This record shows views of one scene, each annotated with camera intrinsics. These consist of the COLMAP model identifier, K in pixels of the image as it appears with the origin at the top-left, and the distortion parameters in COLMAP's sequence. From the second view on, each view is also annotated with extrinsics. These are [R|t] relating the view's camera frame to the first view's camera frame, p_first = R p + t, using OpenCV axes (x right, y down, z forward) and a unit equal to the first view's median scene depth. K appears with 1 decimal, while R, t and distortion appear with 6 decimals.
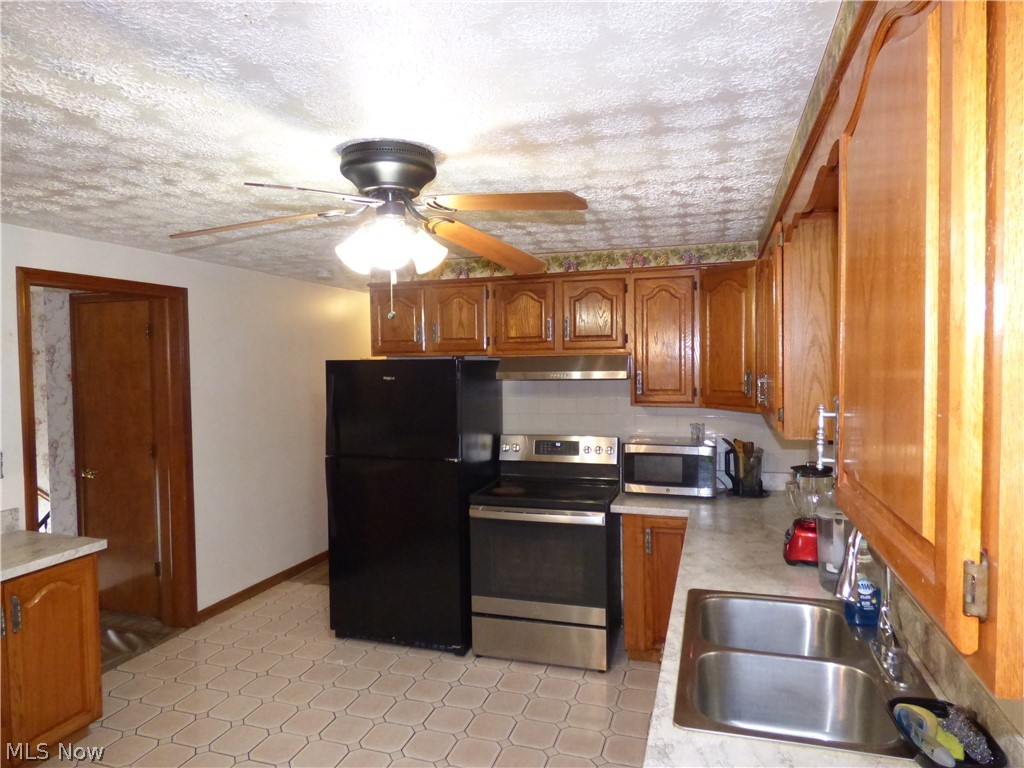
lens RADIAL K [[628.5, 0, 514.6], [0, 628.5, 386.7], [0, 0, 1]] dist [-0.004162, -0.004733]
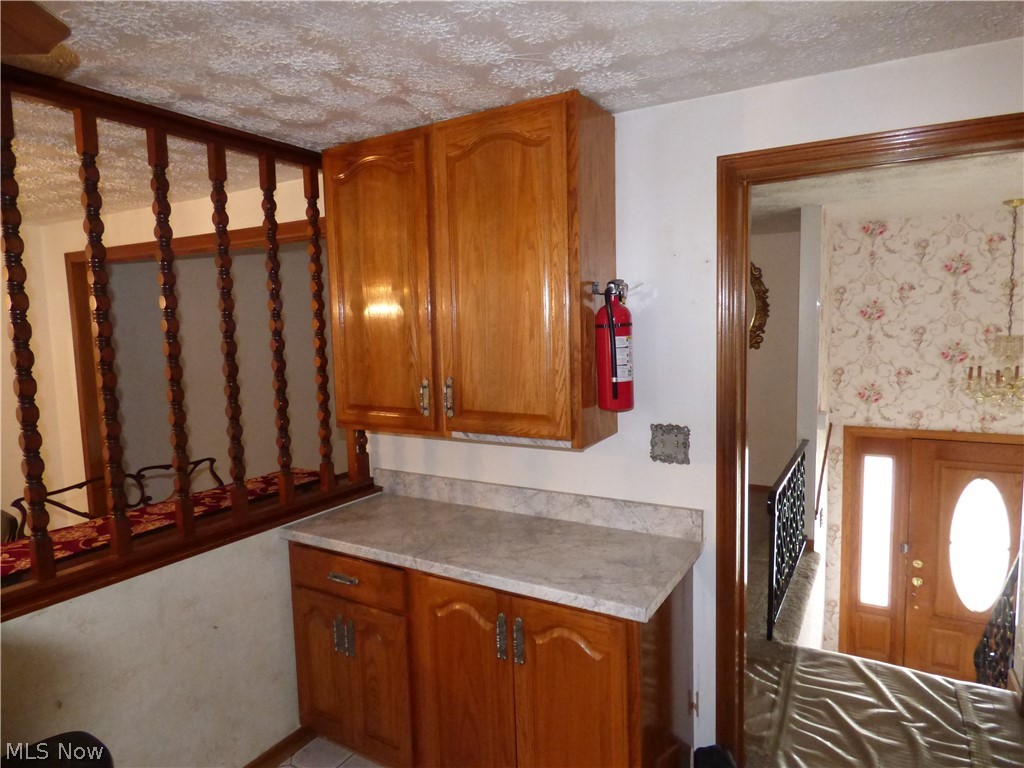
lens RADIAL K [[628.5, 0, 512.8], [0, 628.5, 382.5], [0, 0, 1]] dist [-0.004162, -0.004733]
pose [[-0.219161, 0.108705, -0.969614, -0.066515], [-0.013845, 0.993328, 0.114493, -0.026225], [0.975591, 0.038516, -0.216193, 0.840983]]
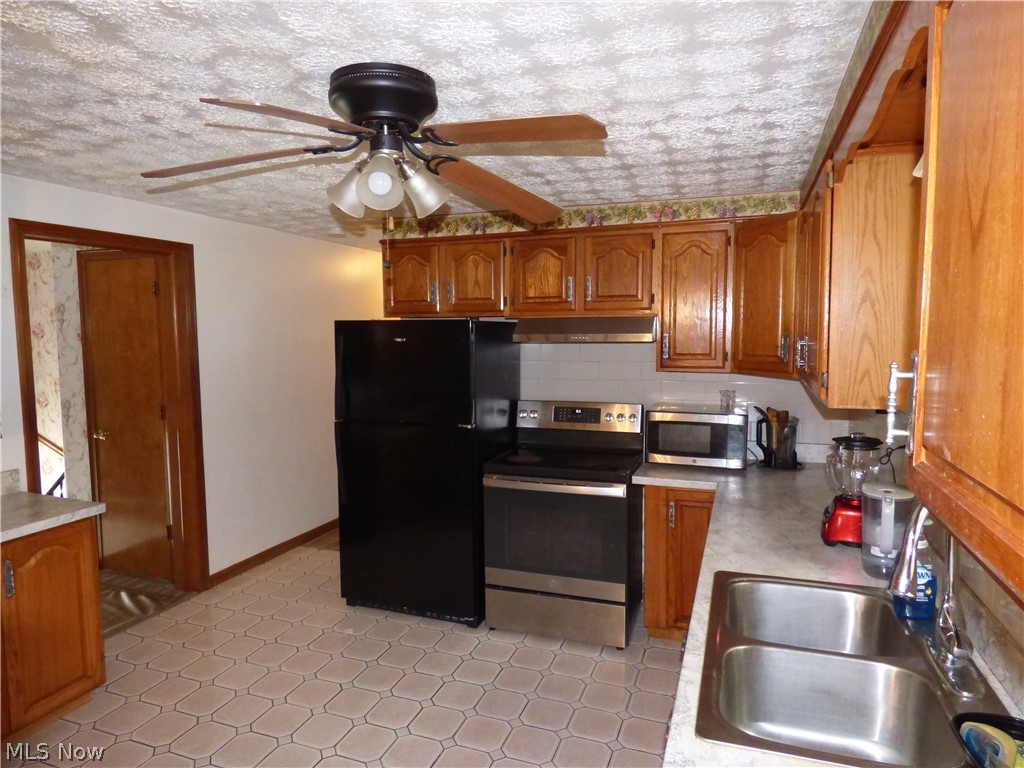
lens RADIAL K [[628.5, 0, 513.8], [0, 628.5, 382.6], [0, 0, 1]] dist [-0.004162, -0.004733]
pose [[0.999029, 0.010276, -0.042834, 0.014446], [-0.008294, 0.998897, 0.046215, 0.006969], [0.043262, -0.045815, 0.998013, 0.061210]]
